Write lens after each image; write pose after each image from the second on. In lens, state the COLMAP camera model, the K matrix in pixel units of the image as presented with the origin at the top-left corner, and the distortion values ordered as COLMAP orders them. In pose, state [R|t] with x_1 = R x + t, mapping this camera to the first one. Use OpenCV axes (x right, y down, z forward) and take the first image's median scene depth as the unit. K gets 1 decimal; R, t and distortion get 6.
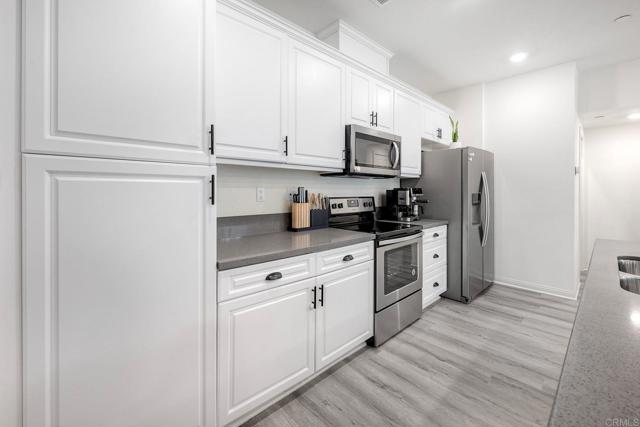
lens RADIAL K [[260.1, 0, 319.9], [0, 260.1, 191.8], [0, 0, 1]] dist [-0.003024, 0.001006]
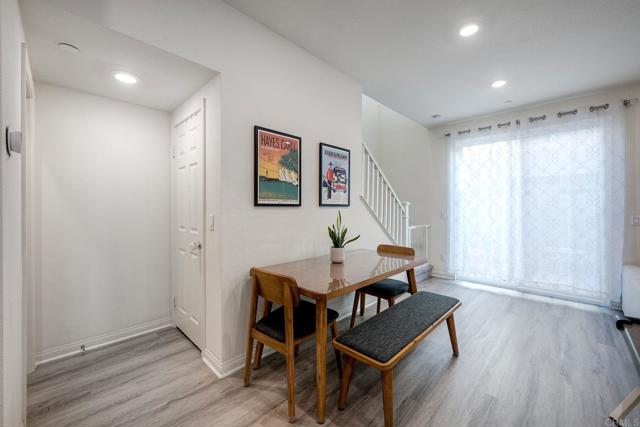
lens RADIAL K [[260.1, 0, 322.6], [0, 260.1, 209.3], [0, 0, 1]] dist [-0.003024, 0.001006]
pose [[-0.068415, -0.006392, 0.997637, 0.774657], [-0.004324, 0.999972, 0.006110, -0.003200], [-0.997648, -0.003896, -0.068440, 0.770712]]
